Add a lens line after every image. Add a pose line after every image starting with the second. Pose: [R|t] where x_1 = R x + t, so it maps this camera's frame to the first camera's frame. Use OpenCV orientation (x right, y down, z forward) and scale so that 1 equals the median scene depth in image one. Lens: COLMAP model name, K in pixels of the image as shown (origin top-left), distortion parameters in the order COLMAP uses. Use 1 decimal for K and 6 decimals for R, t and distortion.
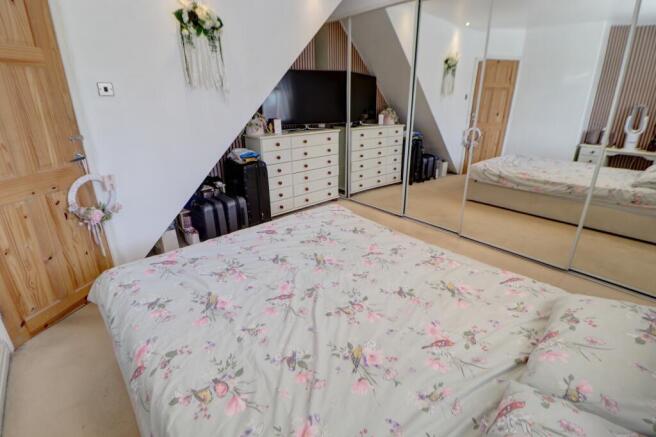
lens RADIAL K [[306.6, 0, 333.2], [0, 306.6, 212.6], [0, 0, 1]] dist [-0.011150, -0.007981]
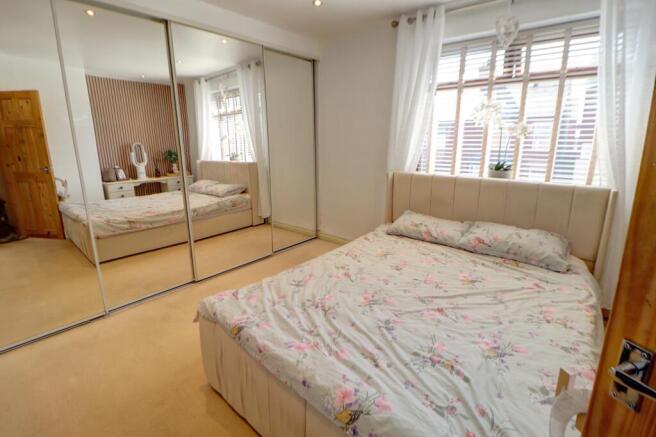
lens RADIAL K [[306.6, 0, 330.9], [0, 306.6, 213.9], [0, 0, 1]] dist [-0.011150, -0.007981]
pose [[-0.165092, -0.223924, 0.960522, -0.617741], [0.342819, 0.900133, 0.268769, -0.272392], [-0.924781, 0.373657, -0.071839, 0.775064]]
